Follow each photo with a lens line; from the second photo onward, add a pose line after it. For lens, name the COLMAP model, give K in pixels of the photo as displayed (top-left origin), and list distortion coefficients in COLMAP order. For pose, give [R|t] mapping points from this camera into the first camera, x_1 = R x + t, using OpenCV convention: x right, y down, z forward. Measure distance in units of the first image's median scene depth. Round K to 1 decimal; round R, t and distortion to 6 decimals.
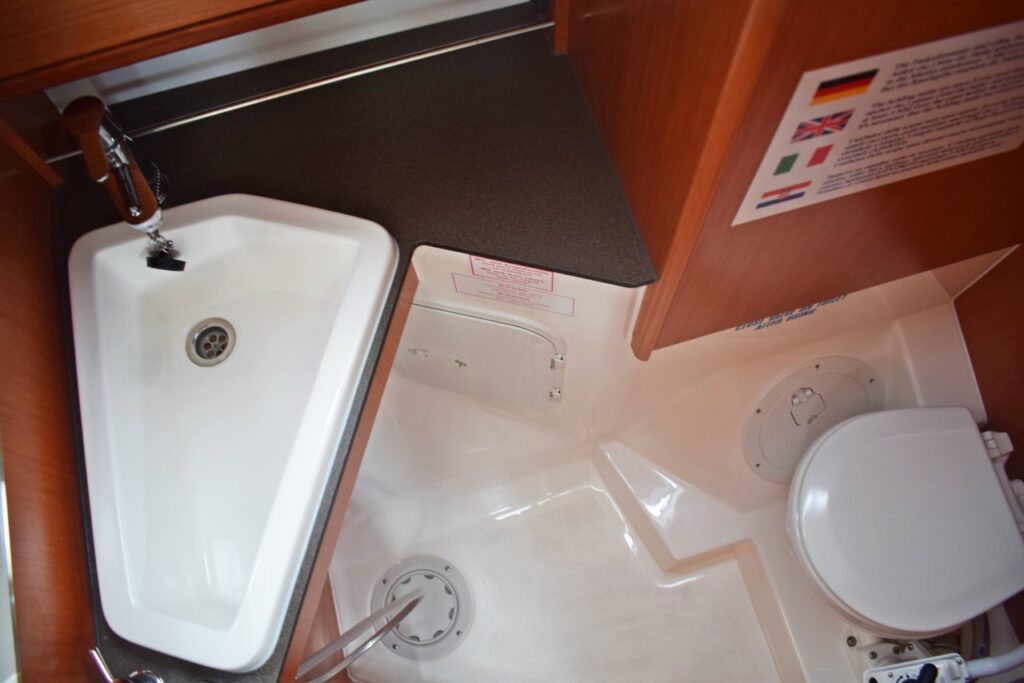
lens RADIAL K [[821.3, 0, 512.0], [0, 821.3, 341.5], [0, 0, 1]] dist [-0.091430, -0.003963]
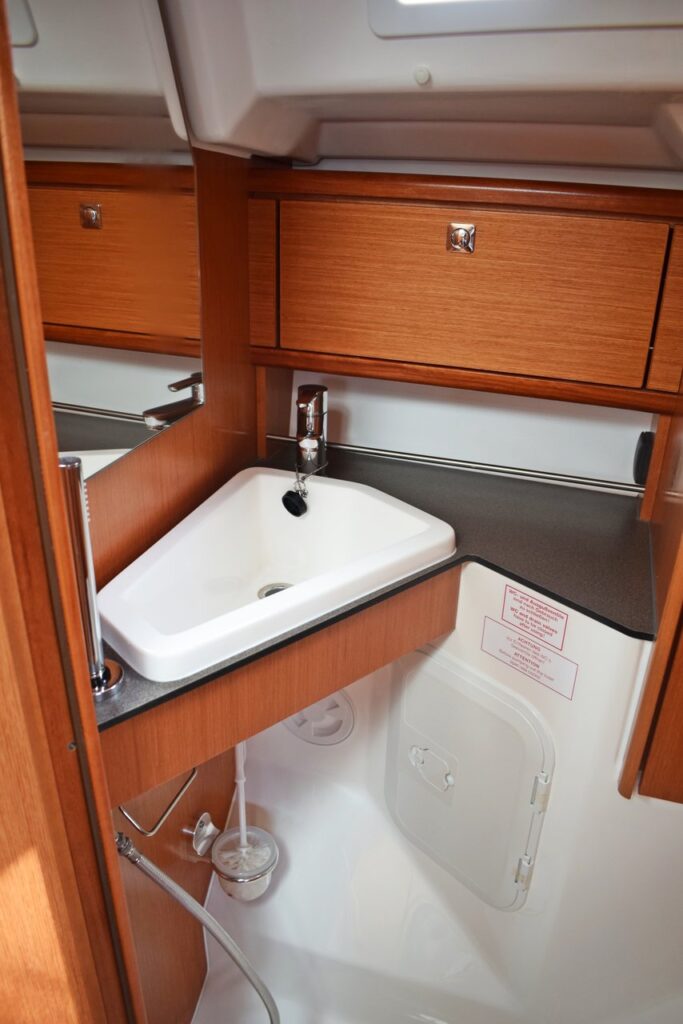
lens RADIAL K [[821.3, 0, 341.5], [0, 821.3, 512.0], [0, 0, 1]] dist [-0.091430, -0.003963]
pose [[0.827455, 0.285344, -0.483628, 0.279647], [-0.545428, 0.613198, -0.571399, 0.607413], [0.133514, 0.736591, 0.663029, 0.111963]]
